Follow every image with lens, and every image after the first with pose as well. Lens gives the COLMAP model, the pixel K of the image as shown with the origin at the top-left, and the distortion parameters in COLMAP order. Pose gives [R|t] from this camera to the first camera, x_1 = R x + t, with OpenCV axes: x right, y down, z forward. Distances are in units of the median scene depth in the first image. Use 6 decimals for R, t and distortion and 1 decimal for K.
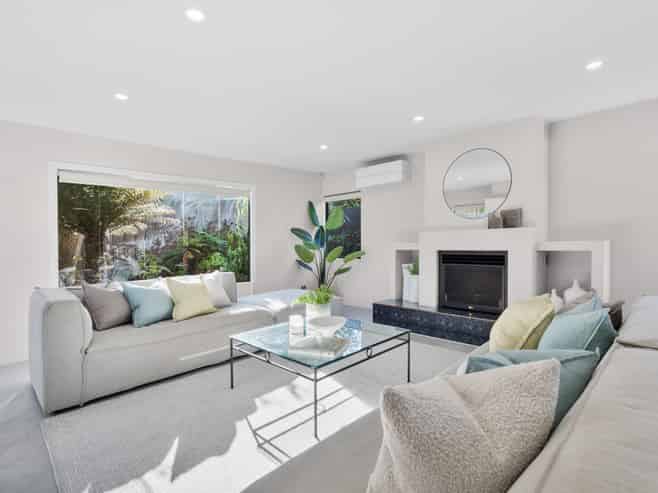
lens RADIAL K [[333.3, 0, 332.2], [0, 333.3, 244.2], [0, 0, 1]] dist [0.000363, -0.000046]
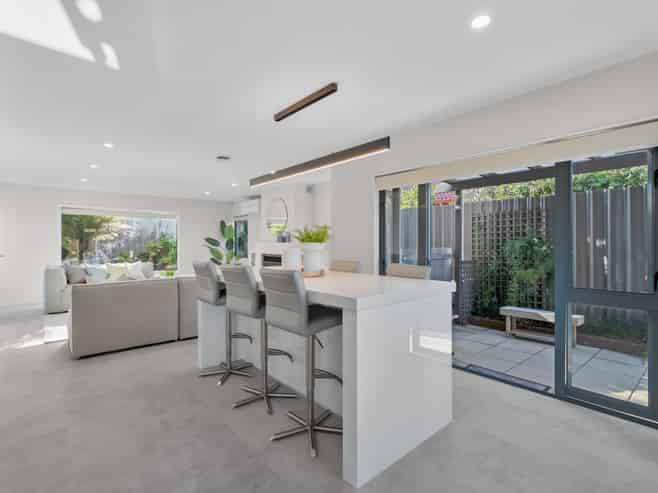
lens RADIAL K [[333.3, 0, 326.0], [0, 333.3, 246.9], [0, 0, 1]] dist [0.000363, -0.000046]
pose [[0.992257, 0.026133, -0.121425, 0.735085], [-0.026598, 0.999644, -0.002210, -0.018225], [0.121324, 0.005422, 0.992598, -0.582876]]
